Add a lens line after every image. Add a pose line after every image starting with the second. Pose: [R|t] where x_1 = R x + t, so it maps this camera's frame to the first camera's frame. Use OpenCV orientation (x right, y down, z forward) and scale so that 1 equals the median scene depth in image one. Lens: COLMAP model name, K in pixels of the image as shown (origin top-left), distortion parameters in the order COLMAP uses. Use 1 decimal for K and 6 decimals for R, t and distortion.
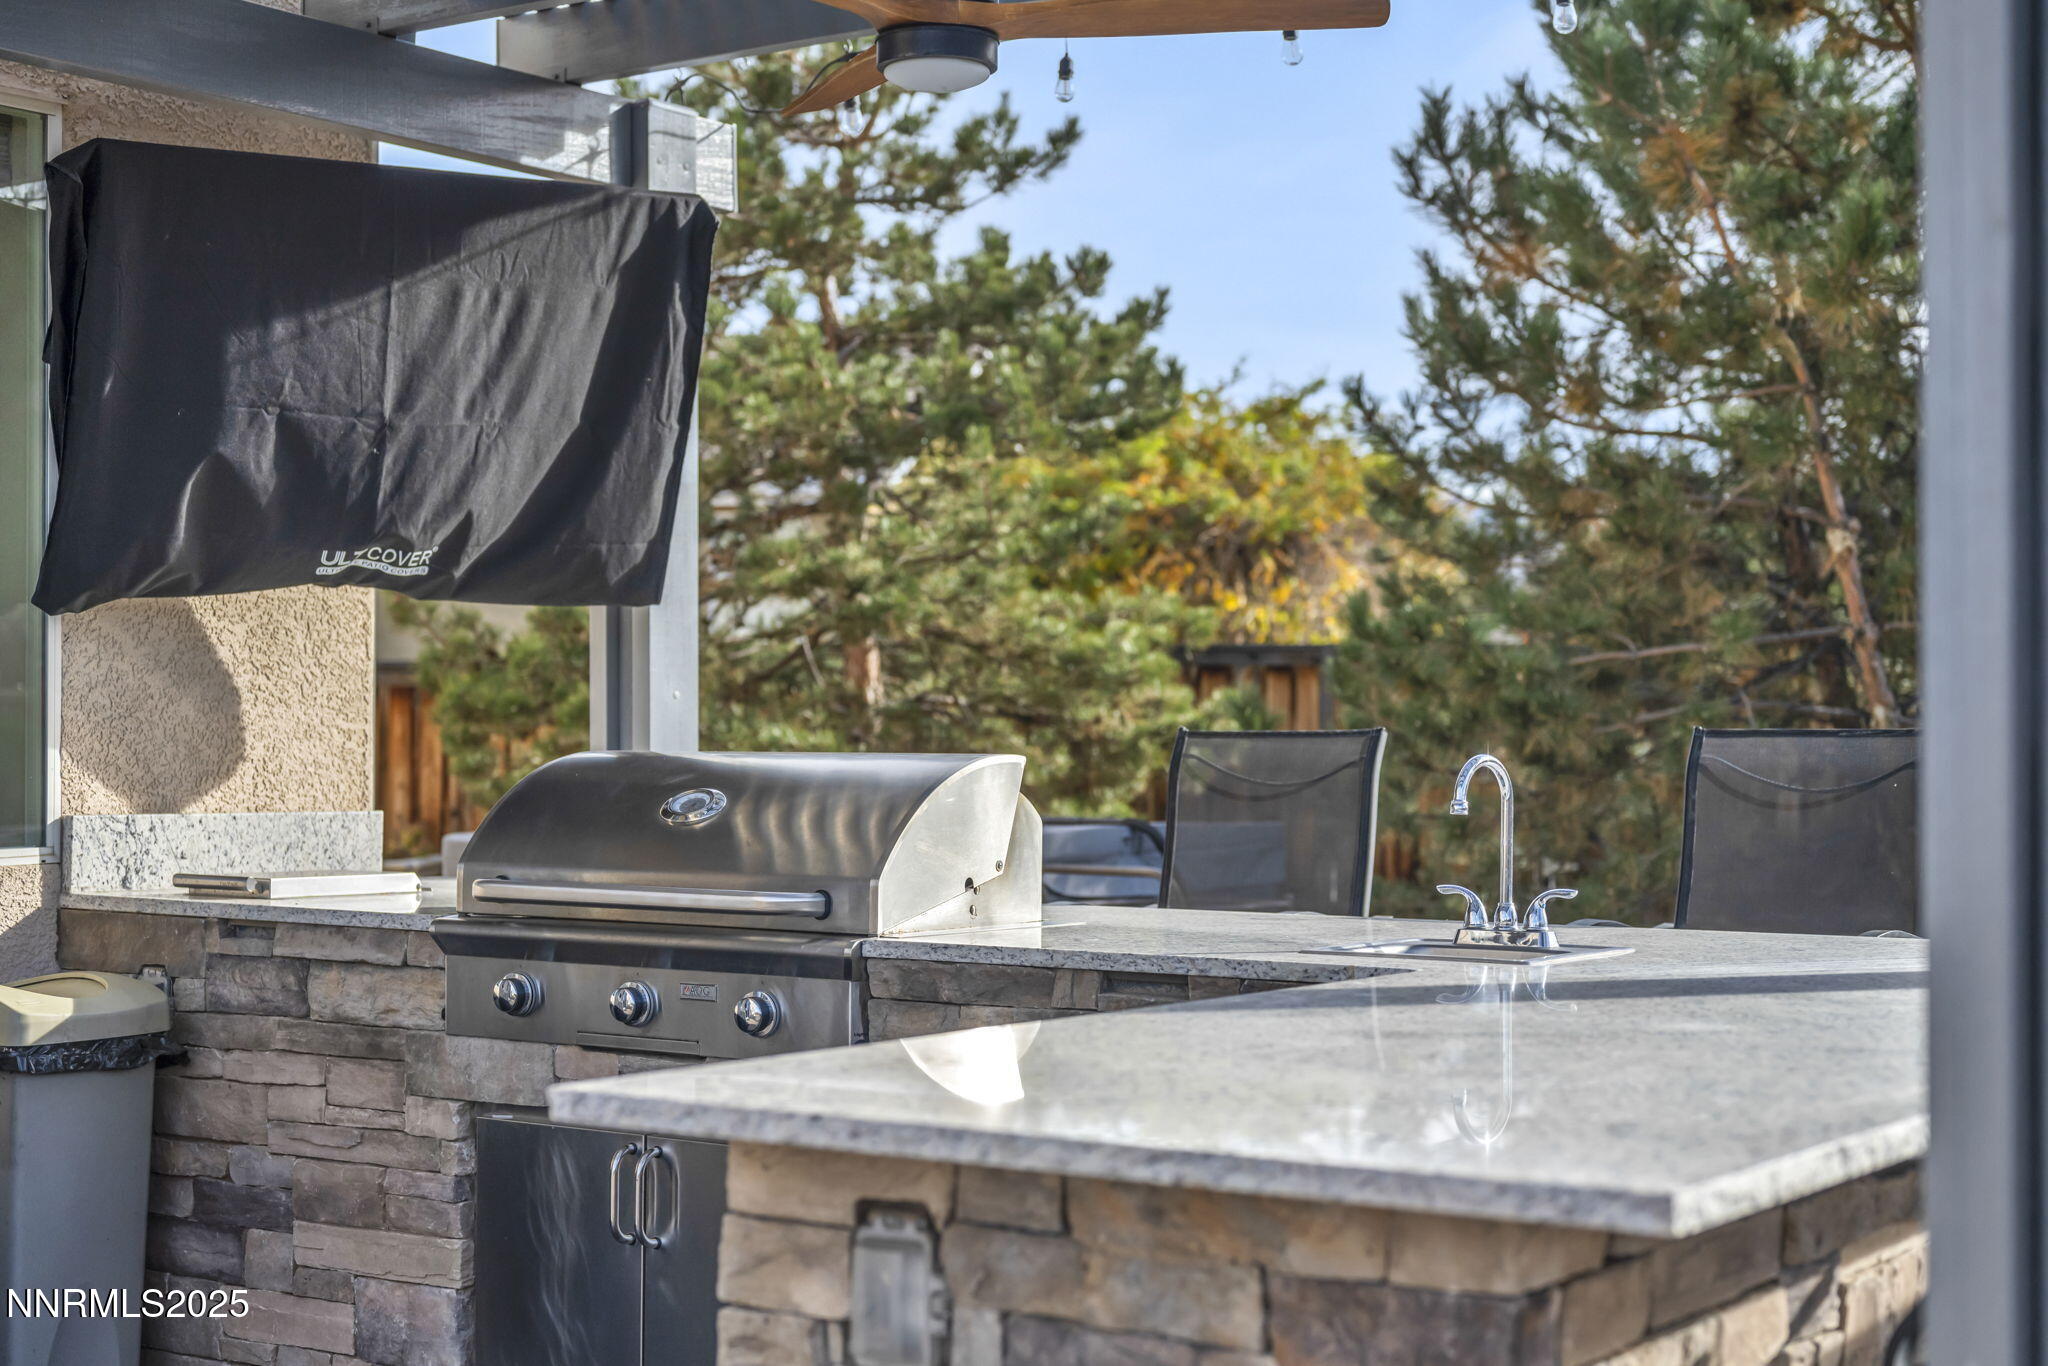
lens RADIAL K [[3025.0, 0, 1019.7], [0, 3025.0, 777.2], [0, 0, 1]] dist [0.014486, -0.100201]
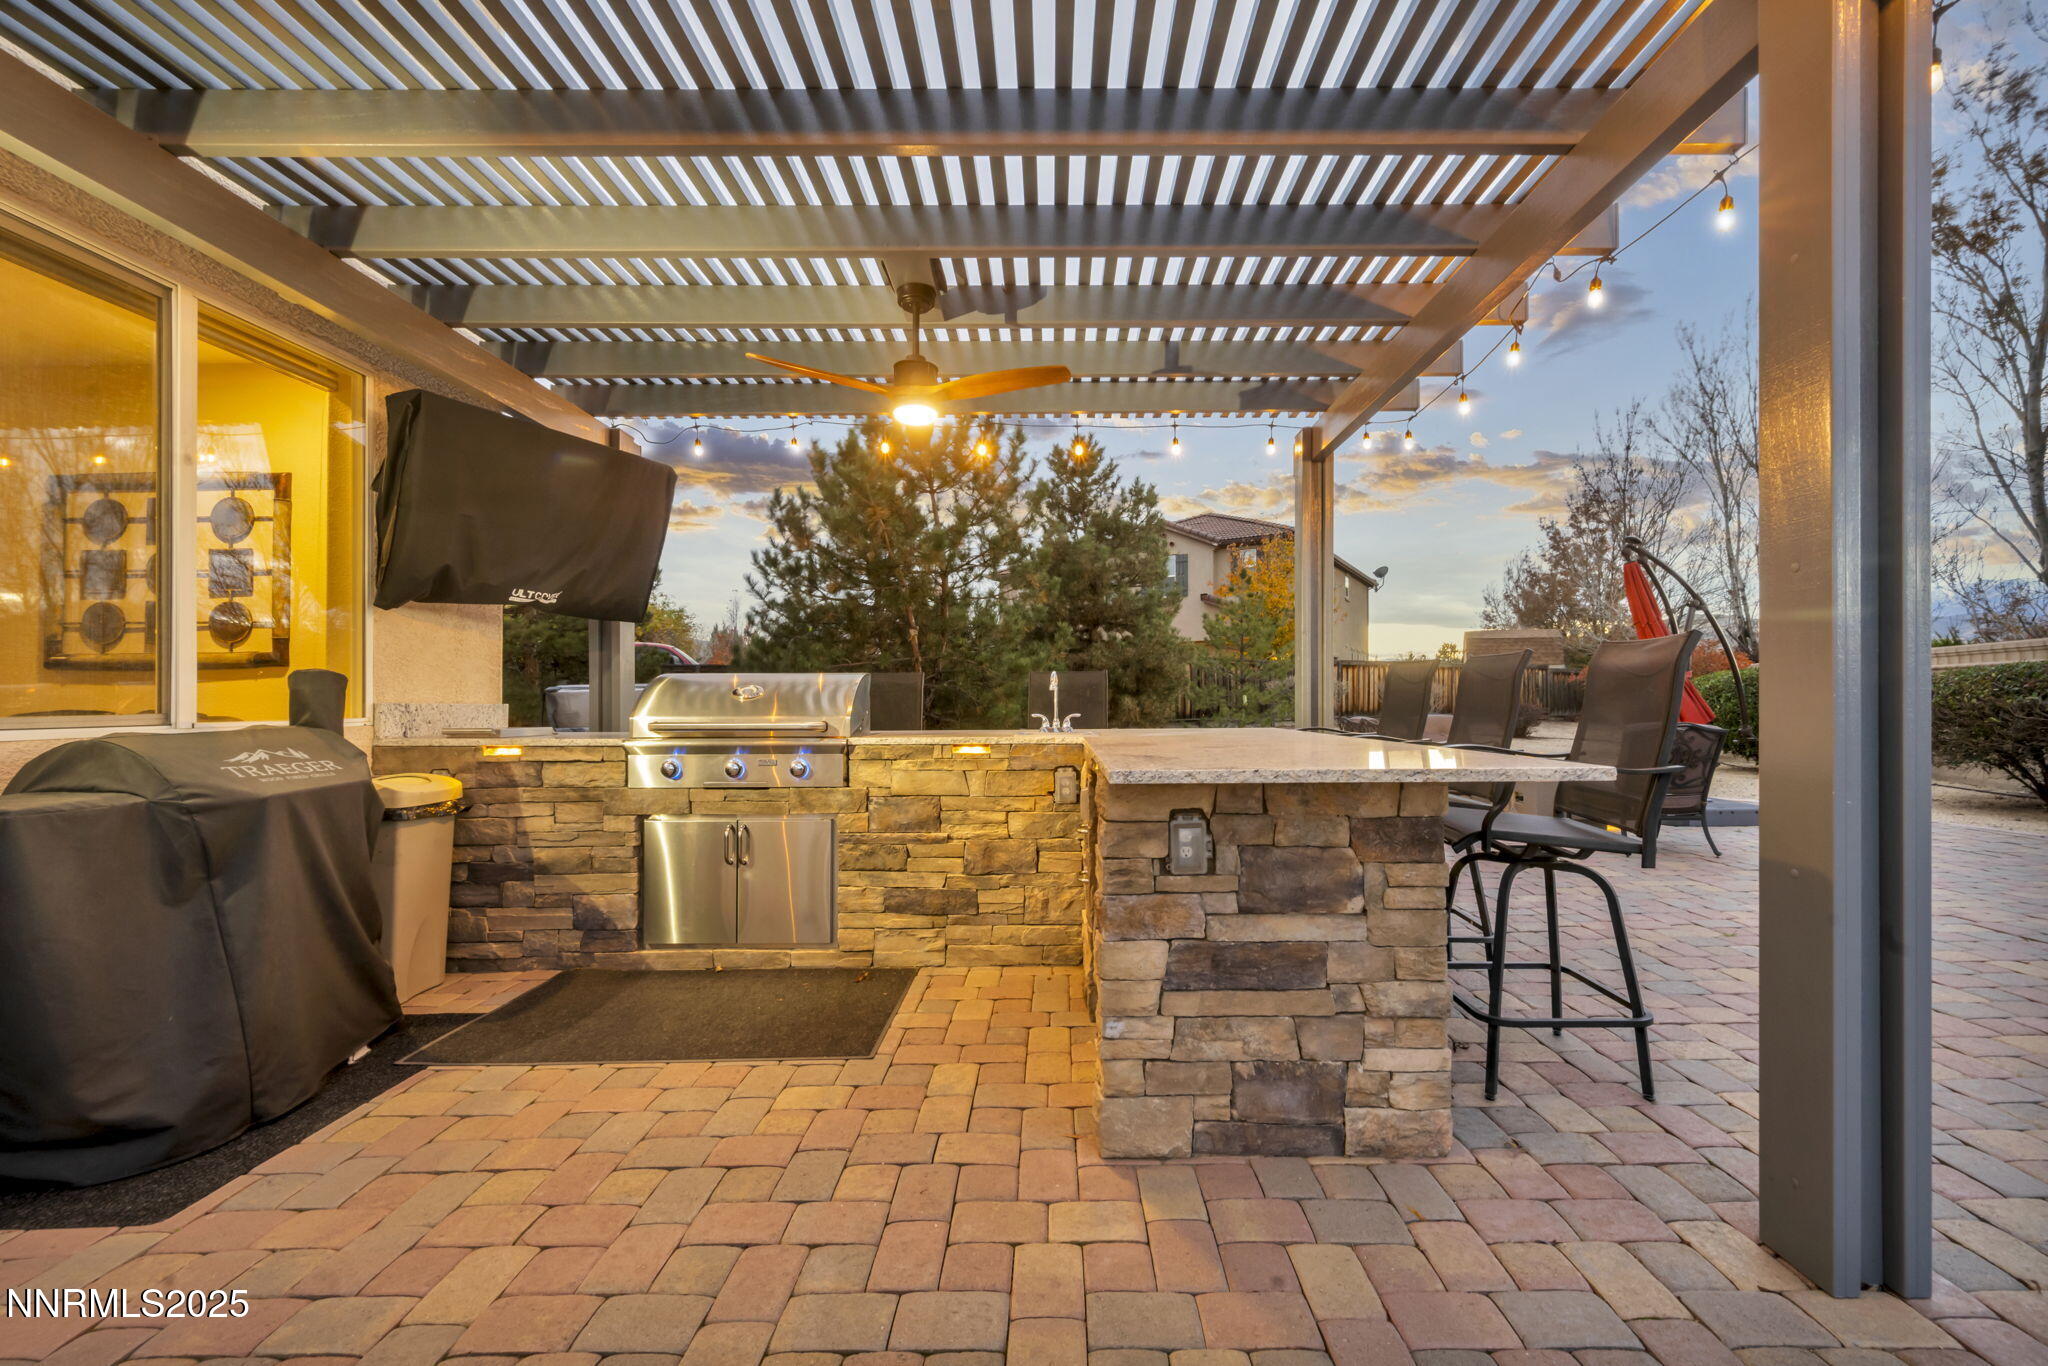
lens RADIAL K [[837.4, 0, 1062.0], [0, 837.4, 704.6], [0, 0, 1]] dist [0.001137, -0.000090]
pose [[0.814242, -0.008991, 0.580456, -0.229837], [0.016329, 0.999839, -0.007418, 0.022769], [-0.580296, 0.015519, 0.814258, 0.200023]]
